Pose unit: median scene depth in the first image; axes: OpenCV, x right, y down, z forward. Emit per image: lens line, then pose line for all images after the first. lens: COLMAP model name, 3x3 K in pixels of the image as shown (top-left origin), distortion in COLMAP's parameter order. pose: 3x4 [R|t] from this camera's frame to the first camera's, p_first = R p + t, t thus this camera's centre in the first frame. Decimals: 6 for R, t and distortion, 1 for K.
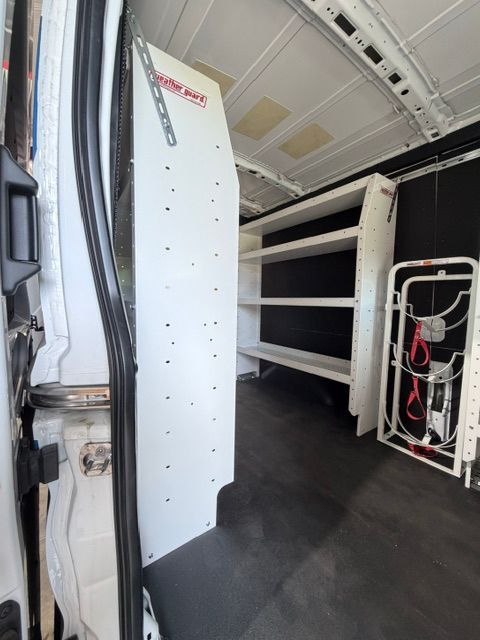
lens RADIAL K [[255.4, 0, 240.0], [0, 255.4, 320.0], [0, 0, 1]] dist [-0.000273, -0.000031]
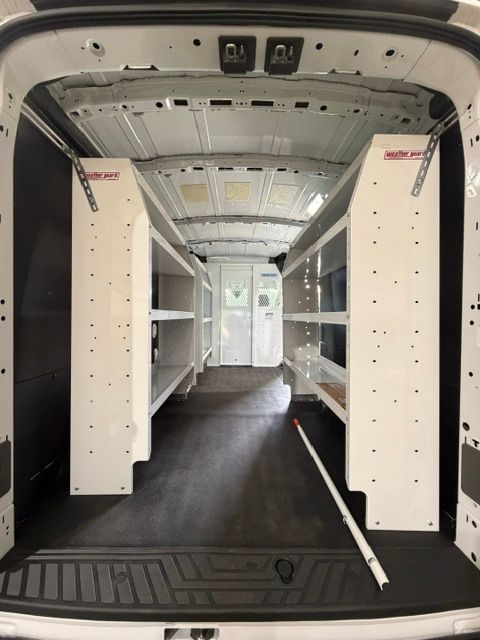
lens RADIAL K [[255.4, 0, 240.0], [0, 255.4, 320.0], [0, 0, 1]] dist [-0.000273, -0.000031]
pose [[-0.824073, -0.010524, 0.566385, -0.659376], [0.042668, 0.995834, 0.080584, -0.140374], [-0.564874, 0.090574, -0.820191, 1.935491]]
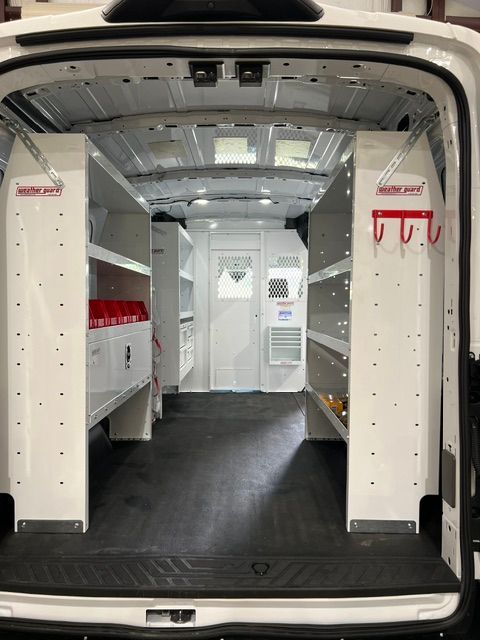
lens RADIAL K [[479.4, 0, 240.0], [0, 479.4, 320.0], [0, 0, 1]] dist [0.001341, -0.000901]
pose [[-0.808462, -0.007951, 0.588495, -0.974920], [0.055958, 0.994341, 0.090308, -0.197815], [-0.585882, 0.105942, -0.803442, 2.257298]]
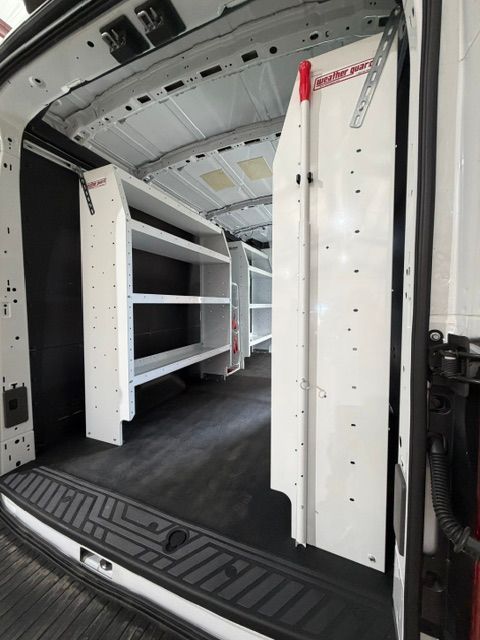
lens RADIAL K [[255.4, 0, 240.0], [0, 255.4, 320.0], [0, 0, 1]] dist [-0.000273, -0.000031]
pose [[-0.529420, -0.043250, 0.847257, -0.937471], [0.078271, 0.991950, 0.099544, -0.092202], [-0.844742, 0.119016, -0.521773, 1.631298]]
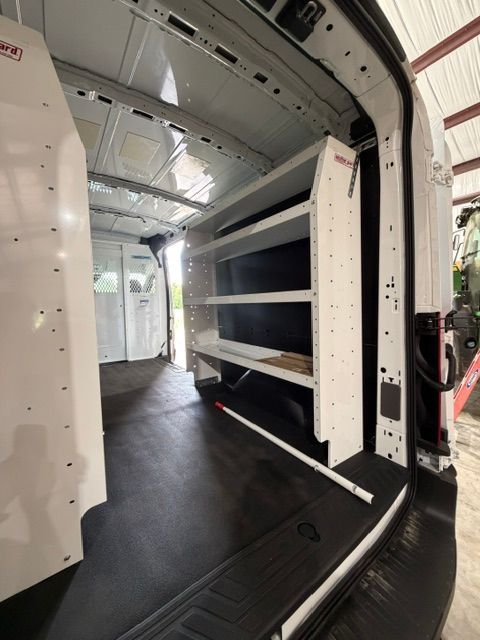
lens RADIAL K [[255.4, 0, 240.0], [0, 255.4, 320.0], [0, 0, 1]] dist [-0.000273, -0.000031]
pose [[-0.999727, 0.023038, -0.003950, -0.323704], [0.022240, 0.989532, 0.142588, -0.121582], [0.007193, 0.142461, -0.989774, 1.980190]]
